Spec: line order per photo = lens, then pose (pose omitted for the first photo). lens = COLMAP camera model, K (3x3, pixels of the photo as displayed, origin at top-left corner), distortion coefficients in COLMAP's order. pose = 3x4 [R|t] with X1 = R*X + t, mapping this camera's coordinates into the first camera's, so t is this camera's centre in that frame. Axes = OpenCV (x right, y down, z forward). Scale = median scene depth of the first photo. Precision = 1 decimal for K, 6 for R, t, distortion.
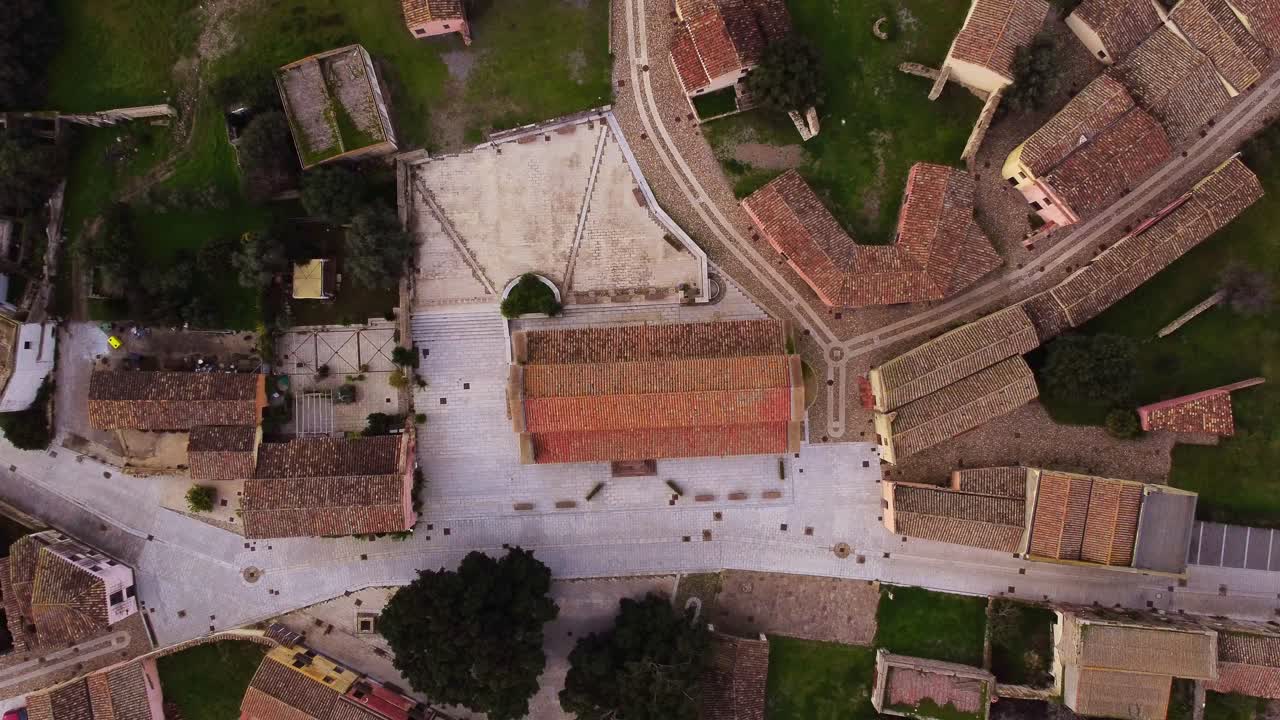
lens RADIAL K [[924.5, 0, 640.0], [0, 924.5, 360.0], [0, 0, 1]] dist [0.037445, -0.031744]
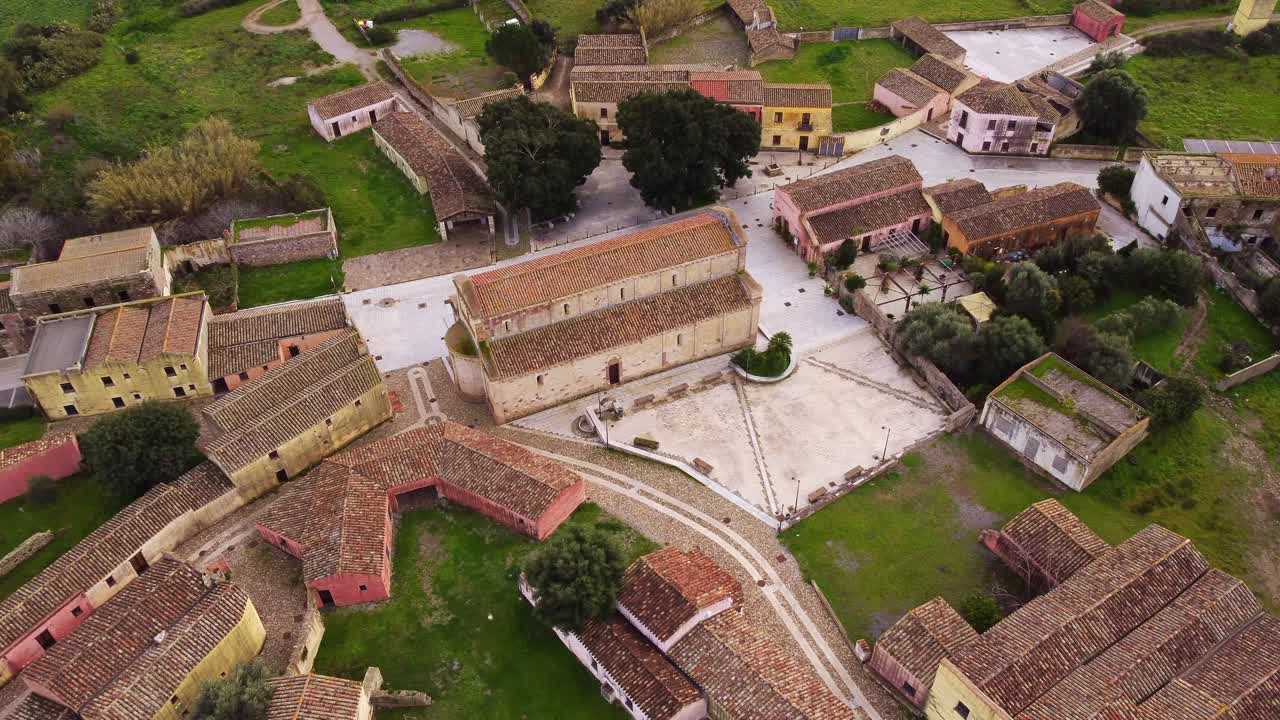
lens RADIAL K [[924.5, 0, 640.0], [0, 924.5, 360.0], [0, 0, 1]] dist [0.037445, -0.031744]
pose [[-0.934545, 0.280004, -0.219598, 0.209155], [-0.354581, -0.680794, 0.640930, -0.626019], [0.029962, 0.676843, 0.735517, 0.309215]]
